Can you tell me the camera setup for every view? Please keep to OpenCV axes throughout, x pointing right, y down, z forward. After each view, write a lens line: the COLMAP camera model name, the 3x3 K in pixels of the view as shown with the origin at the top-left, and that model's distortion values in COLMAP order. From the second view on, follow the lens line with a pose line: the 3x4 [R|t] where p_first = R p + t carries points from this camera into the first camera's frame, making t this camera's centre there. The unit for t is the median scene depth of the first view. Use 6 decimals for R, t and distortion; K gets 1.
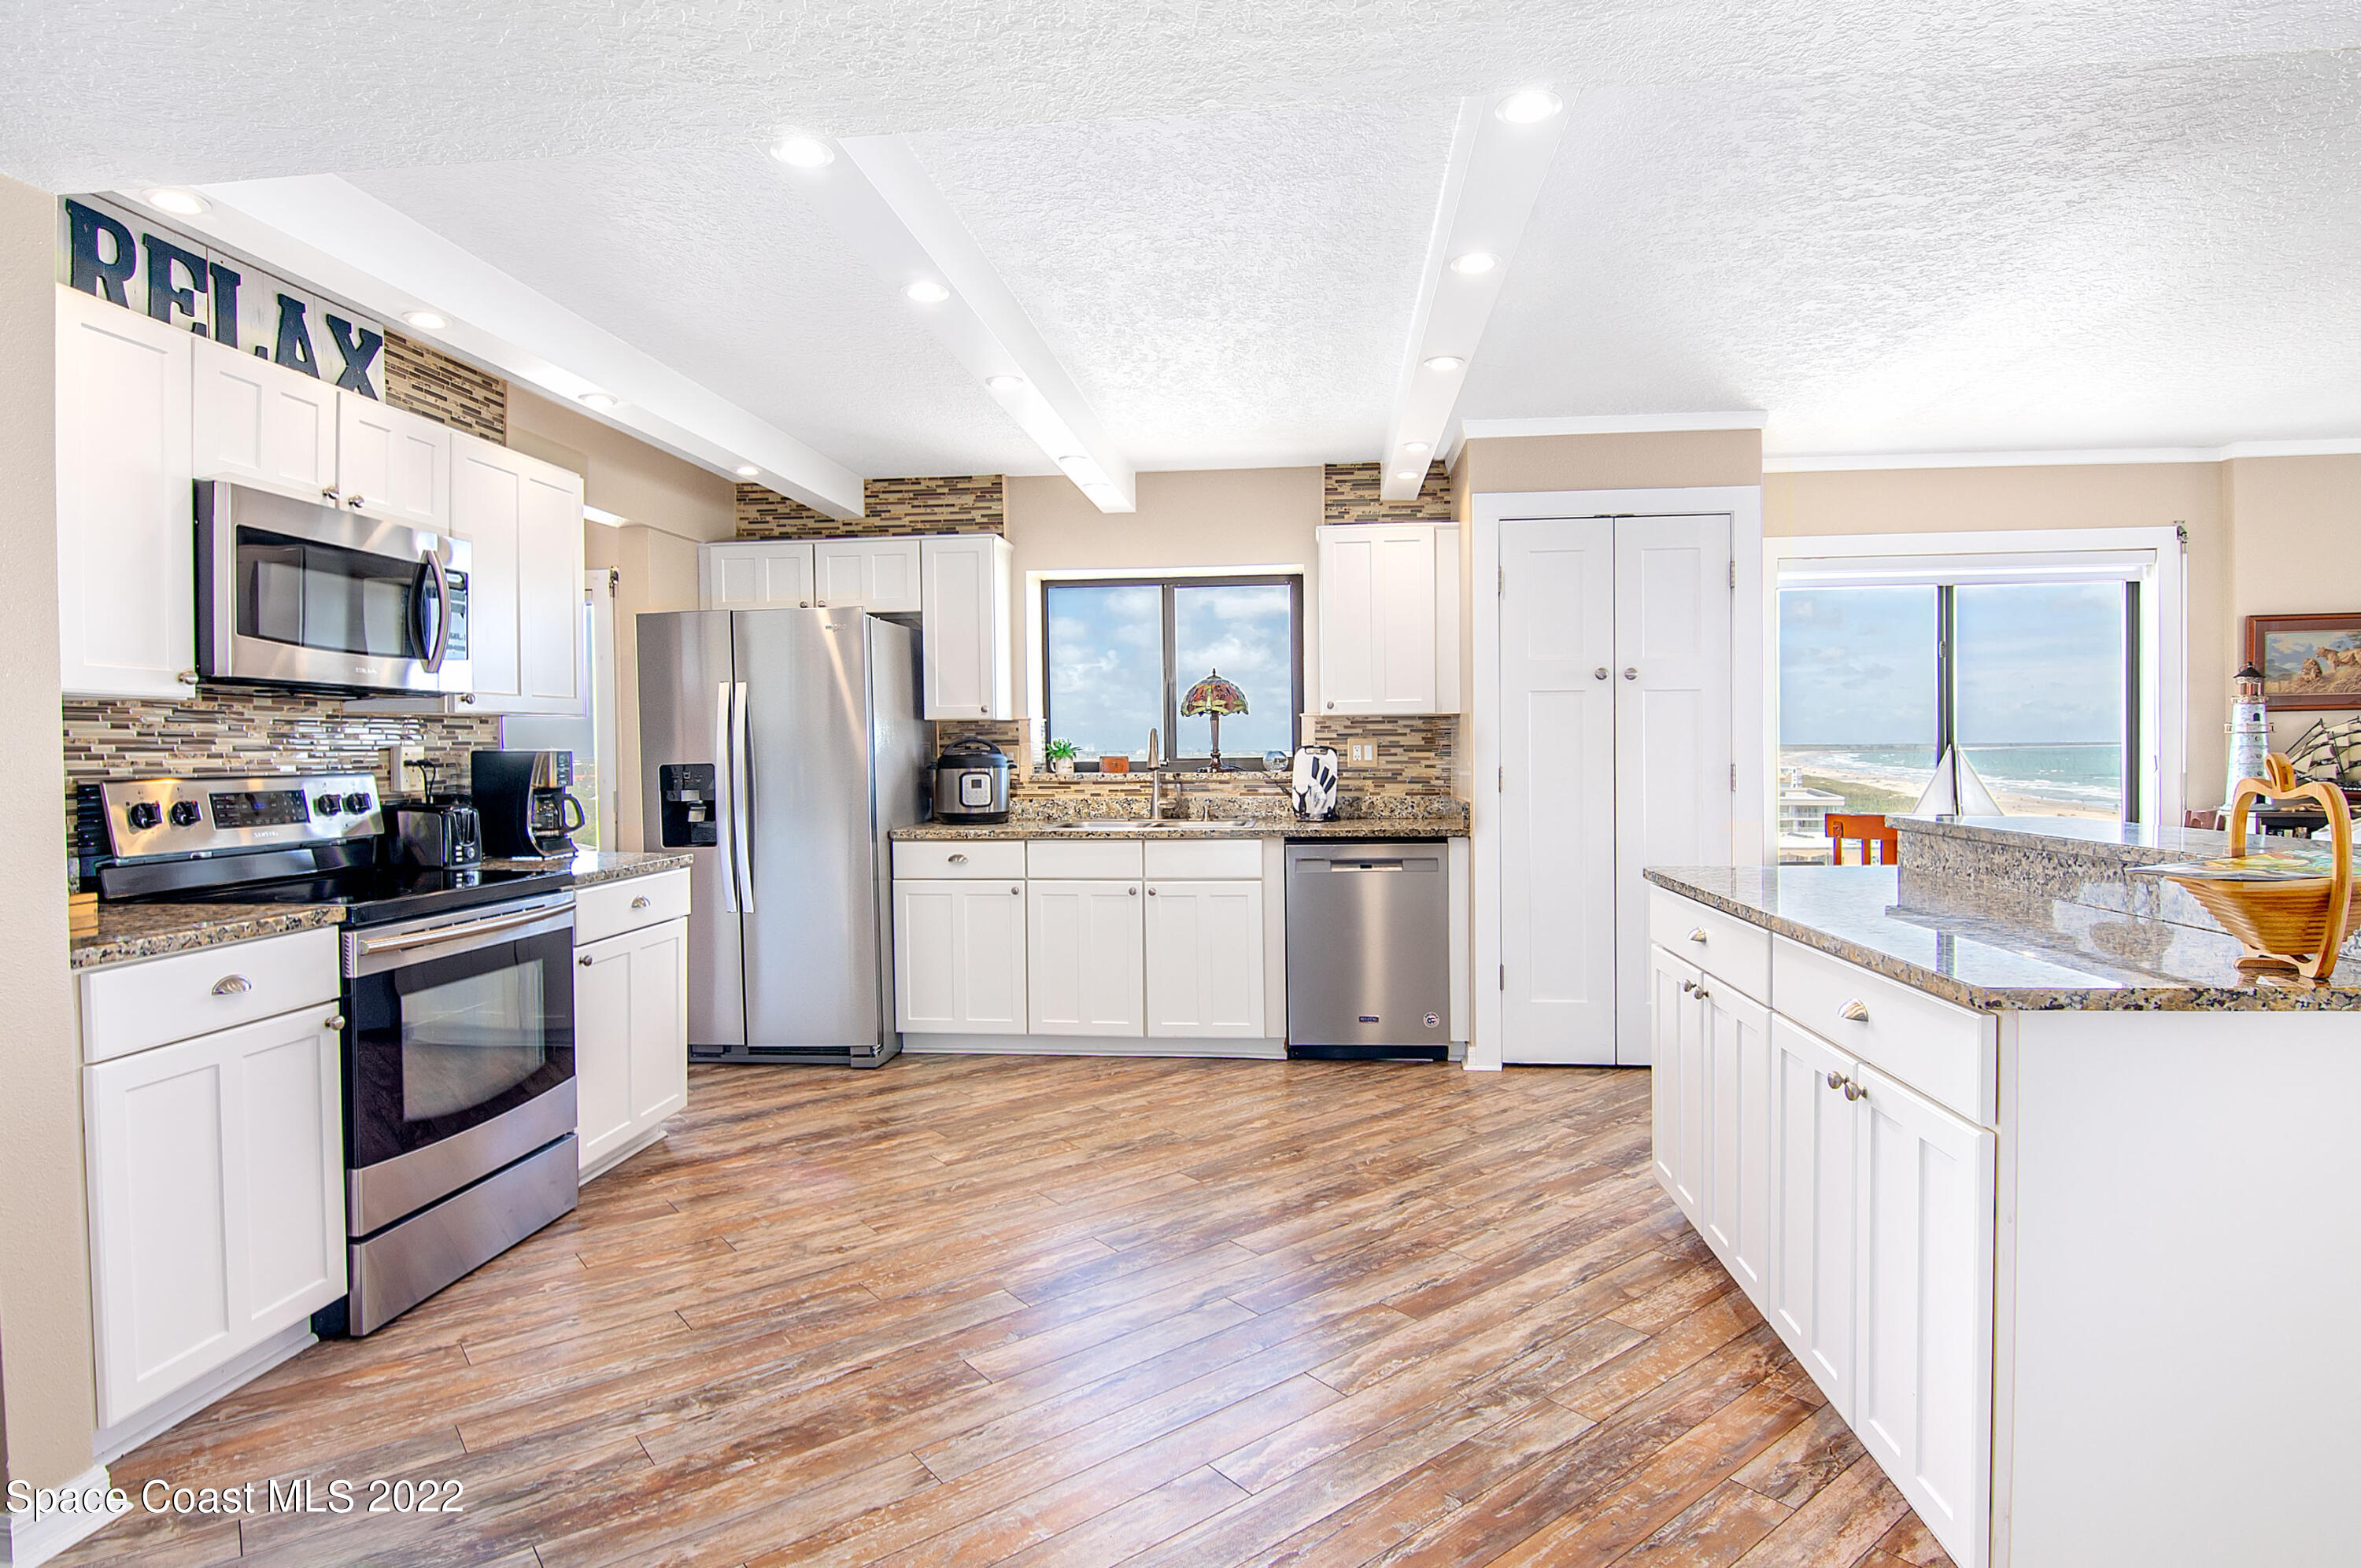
lens RADIAL K [[1205.8, 0, 1184.8], [0, 1205.8, 768.0], [0, 0, 1]] dist [-0.013542, -0.001038]
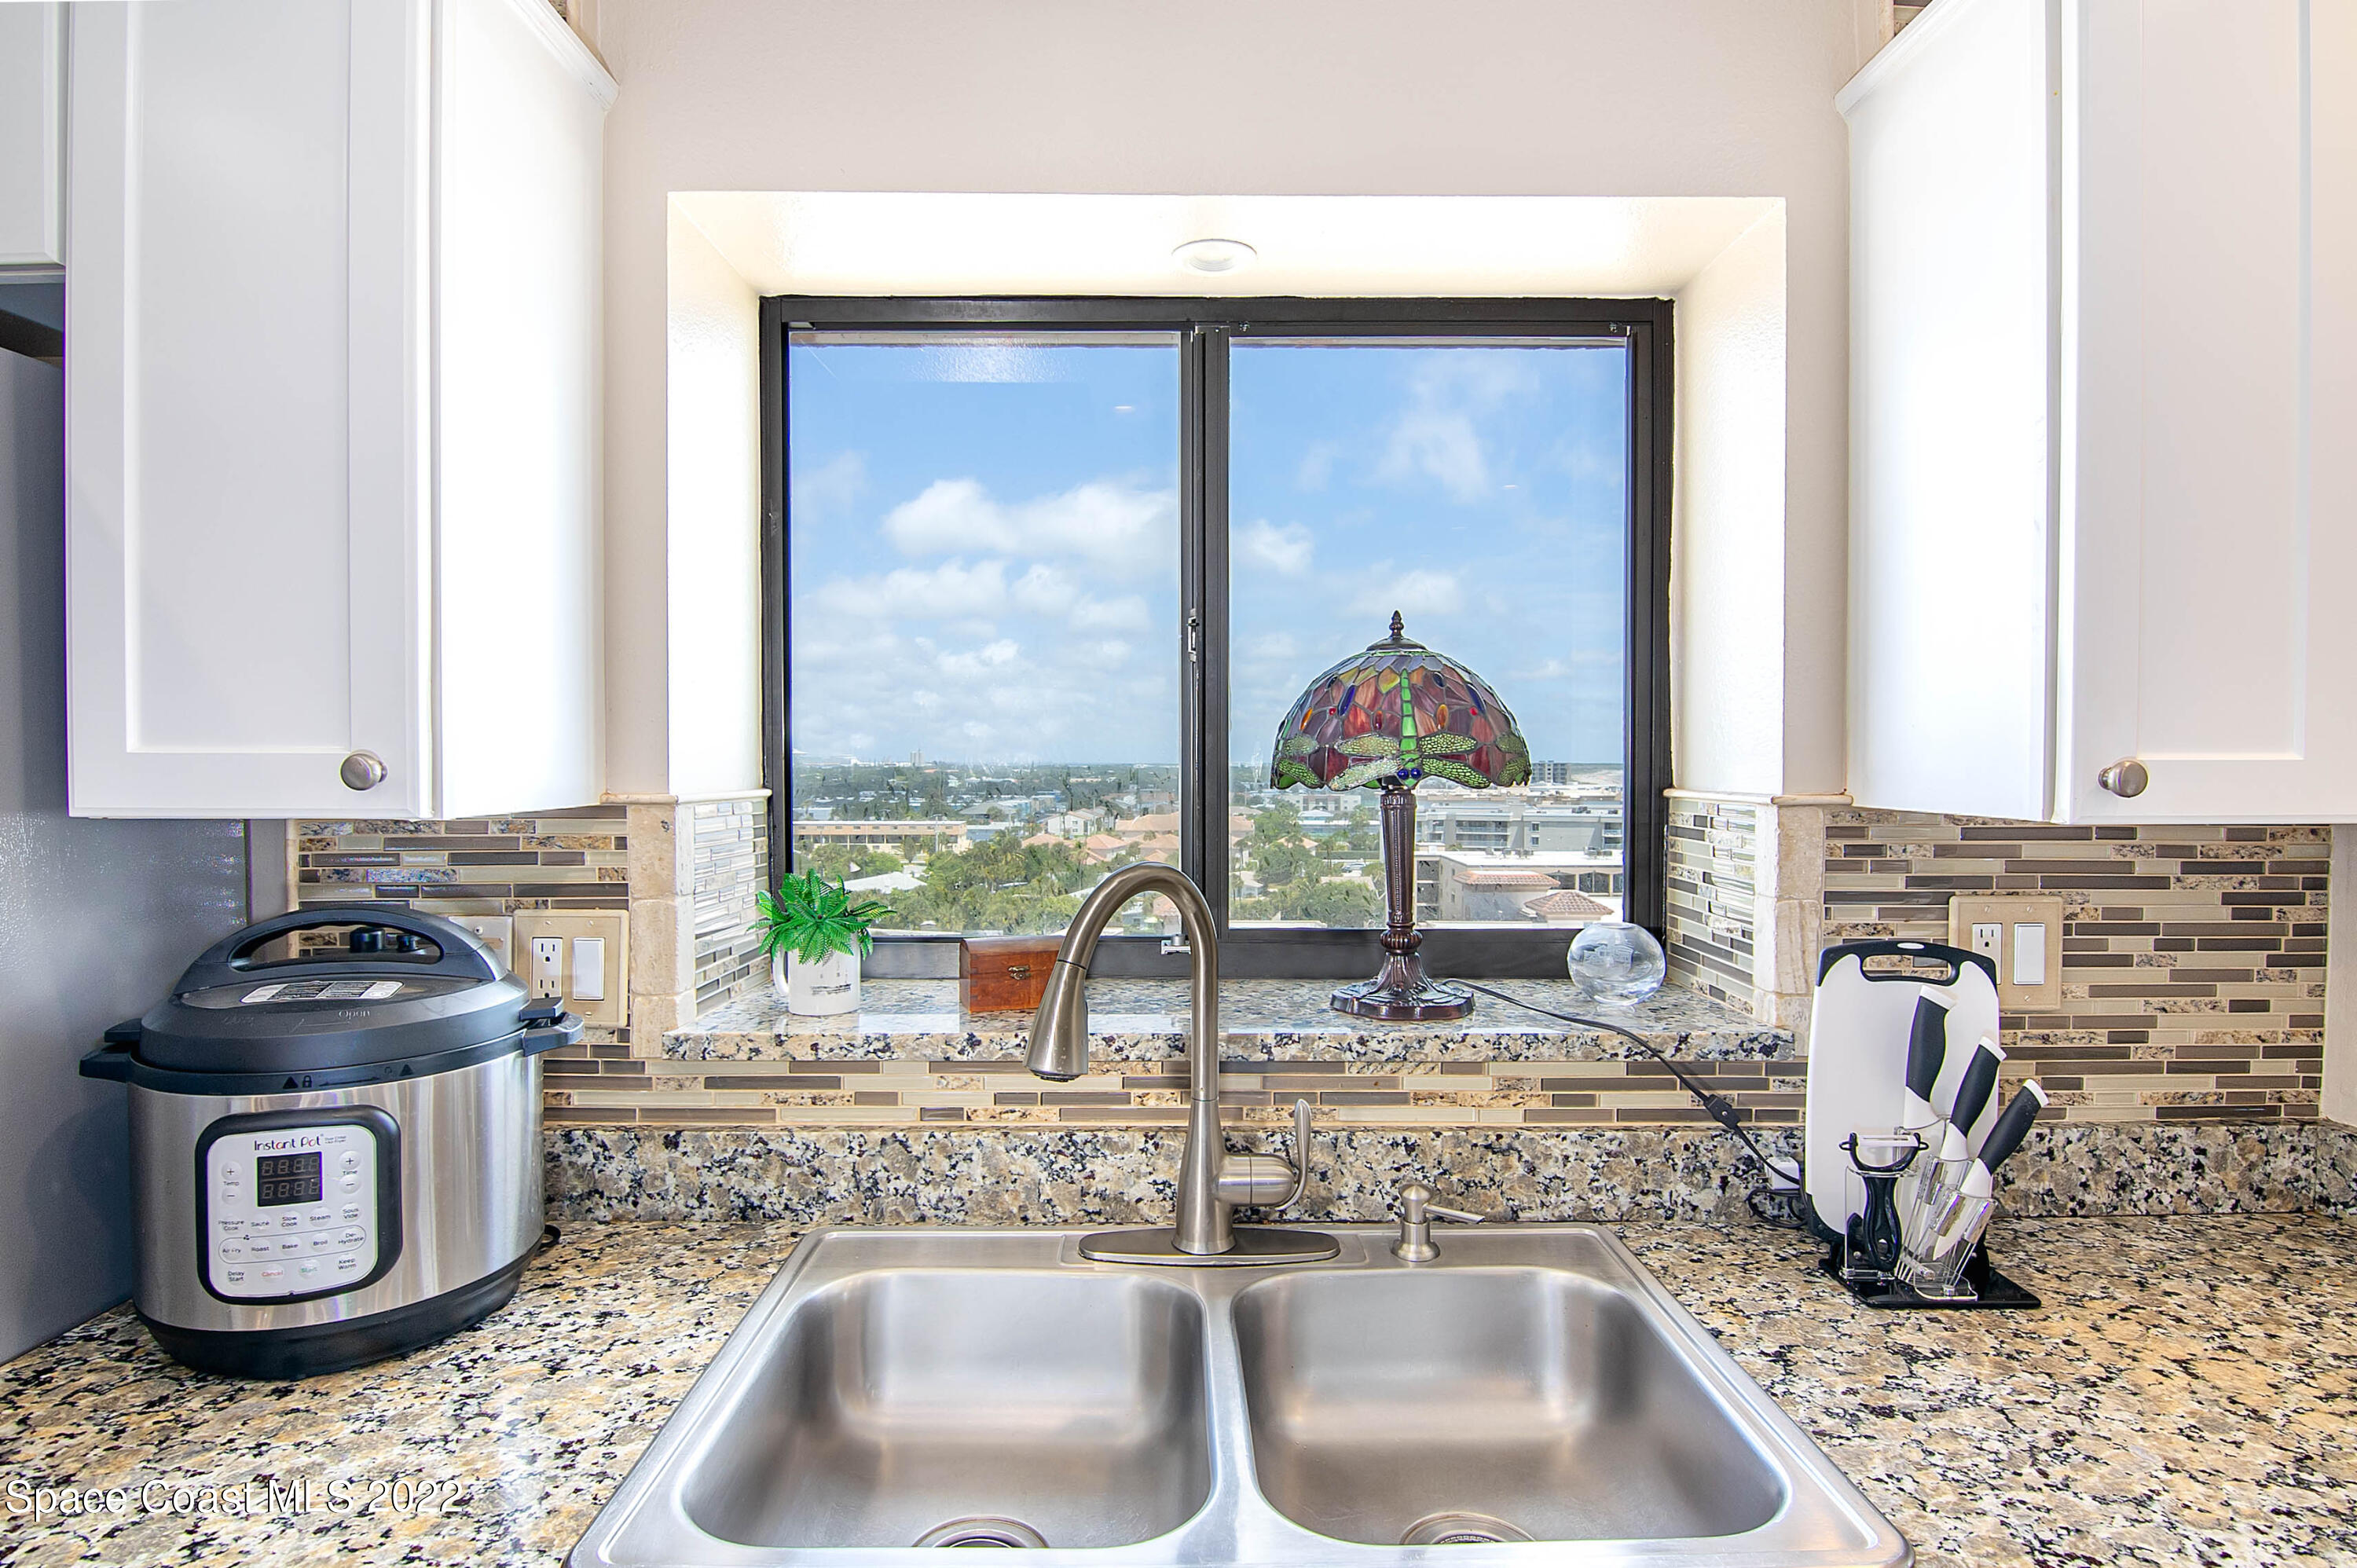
lens RADIAL K [[1203.9, 0, 1172.0], [0, 1203.9, 775.6], [0, 0, 1]] dist [-0.013542, -0.001038]
pose [[0.994721, 0.011164, 0.102006, -0.054142], [-0.010466, 0.999918, -0.007382, -0.046751], [-0.102080, 0.006276, 0.994756, 0.767548]]
